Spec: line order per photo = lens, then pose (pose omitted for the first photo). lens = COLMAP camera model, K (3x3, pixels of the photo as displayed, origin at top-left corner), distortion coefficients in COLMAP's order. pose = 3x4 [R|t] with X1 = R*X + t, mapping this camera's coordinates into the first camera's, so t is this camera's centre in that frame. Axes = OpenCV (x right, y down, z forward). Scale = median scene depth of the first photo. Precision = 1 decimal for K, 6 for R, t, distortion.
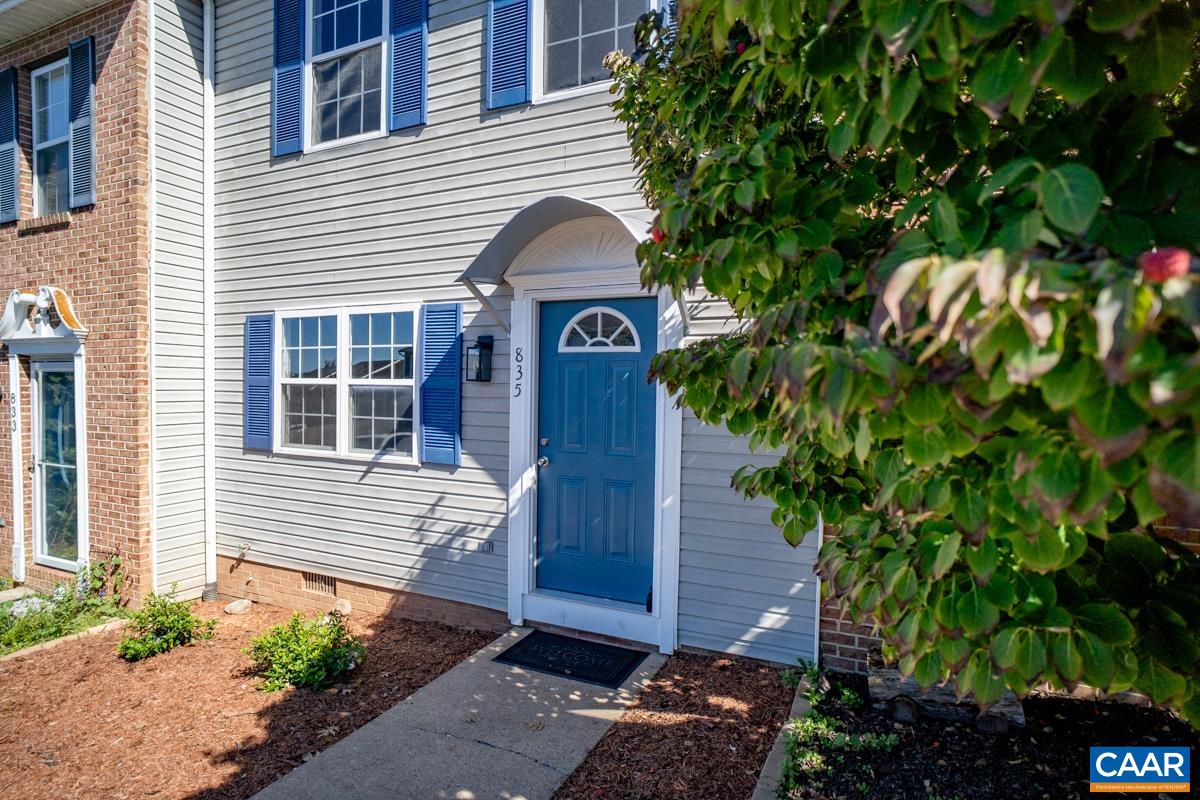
lens RADIAL K [[626.4, 0, 598.4], [0, 626.4, 402.3], [0, 0, 1]] dist [-0.052839, 0.027579]
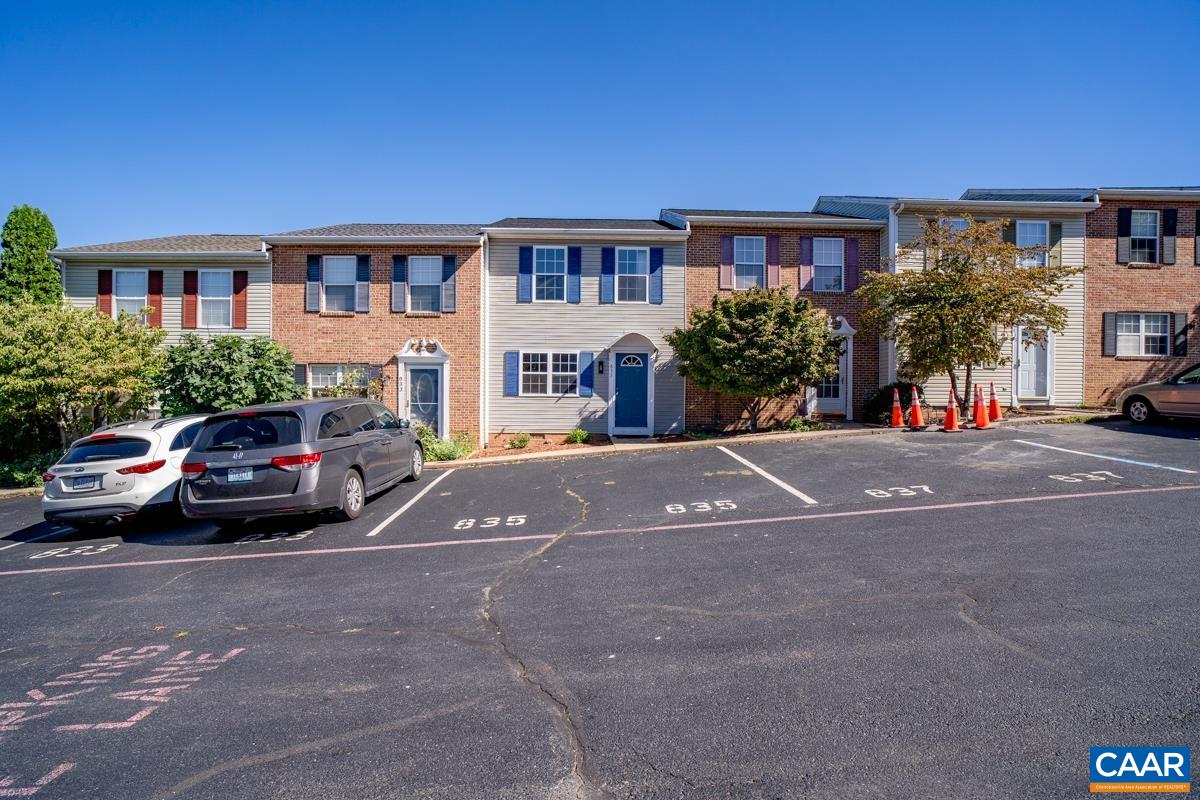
lens RADIAL K [[626.4, 0, 598.4], [0, 626.4, 402.3], [0, 0, 1]] dist [-0.052839, 0.027579]
pose [[0.898220, -0.011788, 0.439388, -1.746119], [0.014316, 0.999895, -0.002441, 0.142604], [-0.439313, 0.008482, 0.898294, -2.257122]]
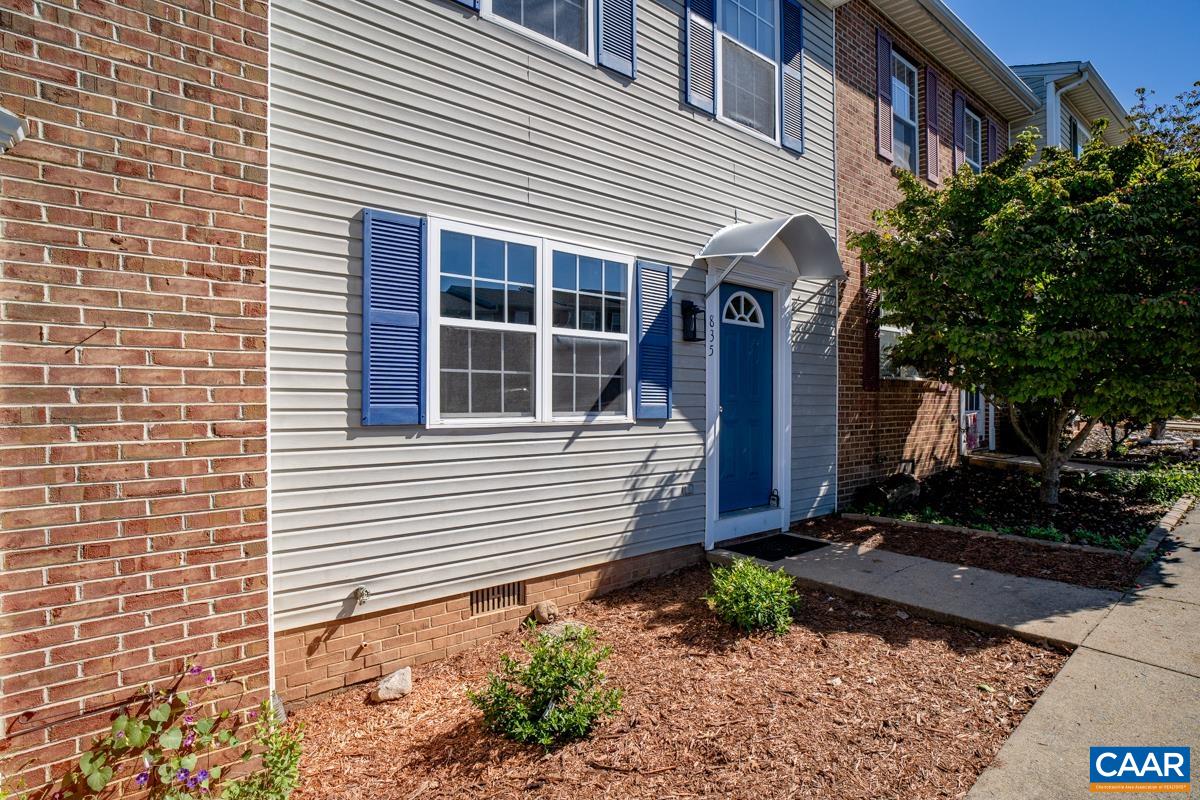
lens RADIAL K [[626.4, 0, 598.4], [0, 626.4, 402.3], [0, 0, 1]] dist [-0.052839, 0.027579]
pose [[0.433218, -0.014199, 0.901177, -1.175506], [0.029195, 0.999572, 0.001714, 0.064620], [-0.900816, 0.025567, 0.433447, 0.614162]]
